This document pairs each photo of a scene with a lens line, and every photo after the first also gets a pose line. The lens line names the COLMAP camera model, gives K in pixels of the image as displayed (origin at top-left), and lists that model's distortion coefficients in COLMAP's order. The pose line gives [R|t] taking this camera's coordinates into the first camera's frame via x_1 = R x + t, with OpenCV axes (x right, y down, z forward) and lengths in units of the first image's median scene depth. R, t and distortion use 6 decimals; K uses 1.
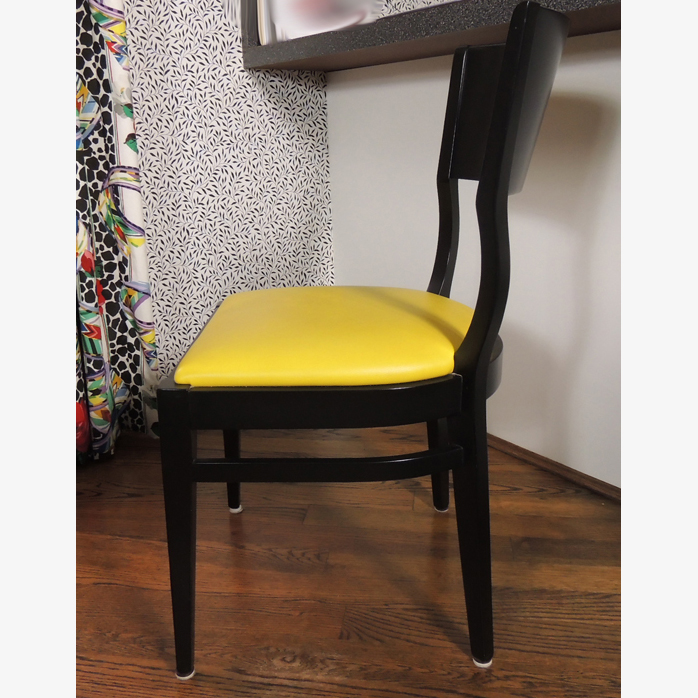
lens RADIAL K [[715.4, 0, 331.5], [0, 715.4, 324.2], [0, 0, 1]] dist [-0.006768, -0.003082]
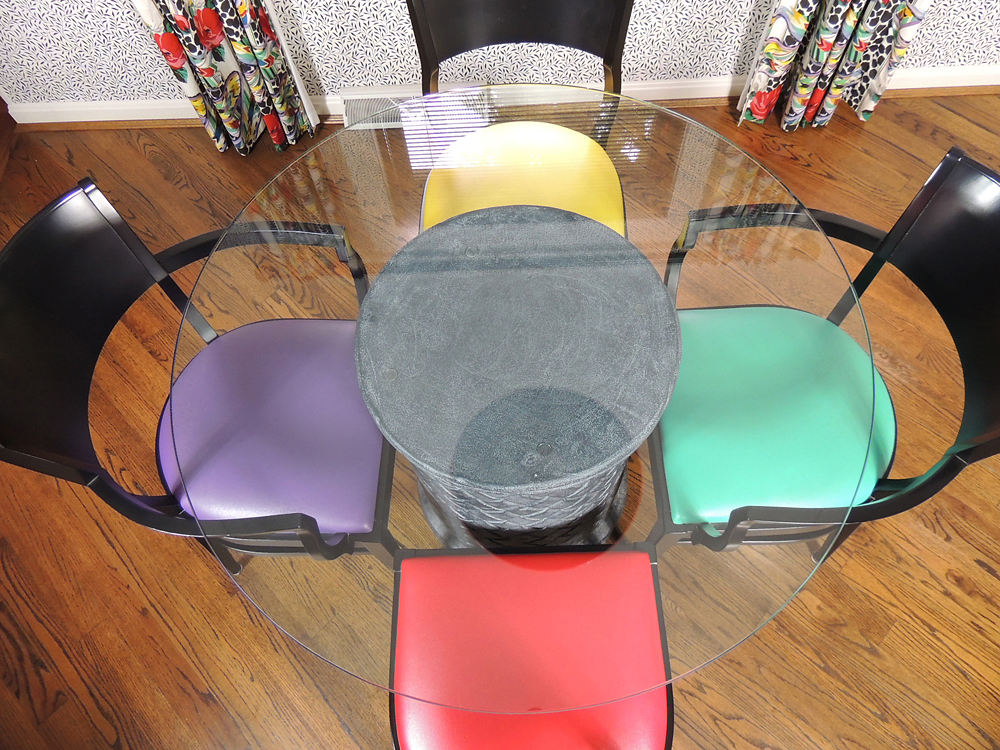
lens RADIAL K [[705.9, 0, 500.0], [0, 705.9, 375.0], [0, 0, 1]] dist [-0.016886, -0.003022]
pose [[0.824357, 0.503565, -0.258569, -0.235251], [-0.123260, 0.605499, 0.786243, -0.494404], [0.552488, -0.616274, 0.561217, -0.365510]]
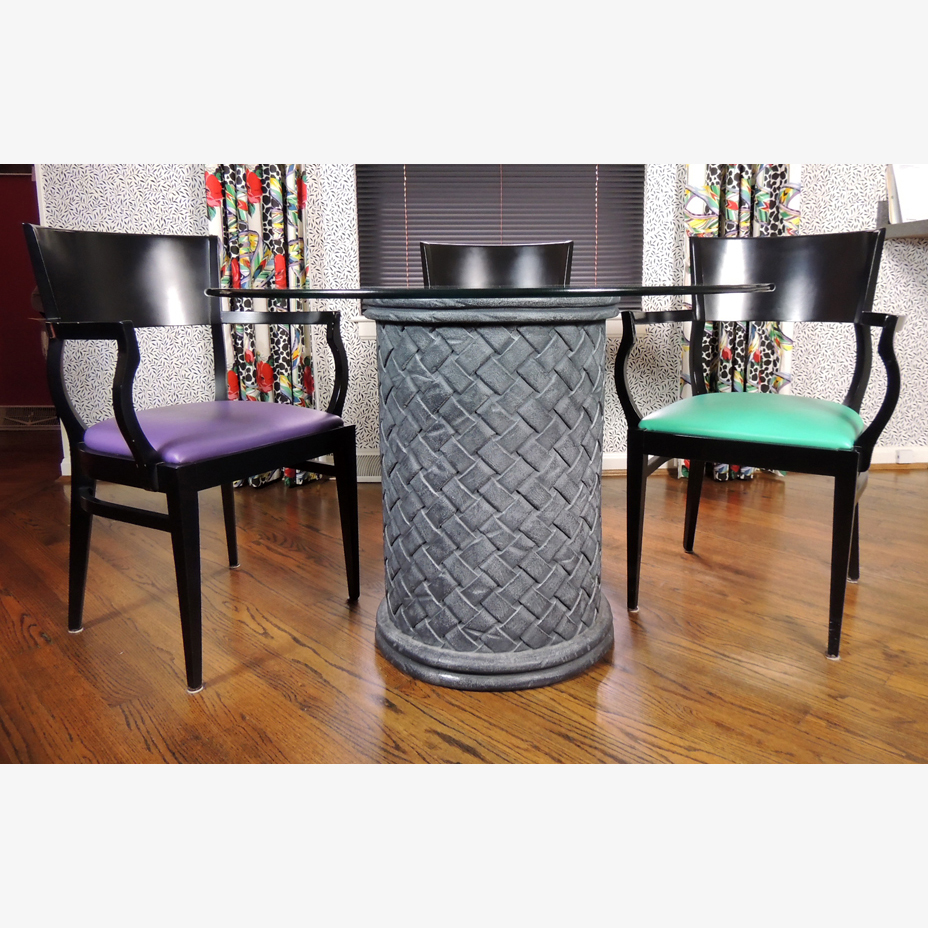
lens RADIAL K [[719.4, 0, 501.5], [0, 719.4, 402.1], [0, 0, 1]] dist [-0.003444, -0.000750]
pose [[0.831087, 0.107155, -0.545722, 0.087631], [-0.151681, 0.987735, -0.037051, 0.159034], [0.535058, 0.113568, 0.837147, -0.670283]]
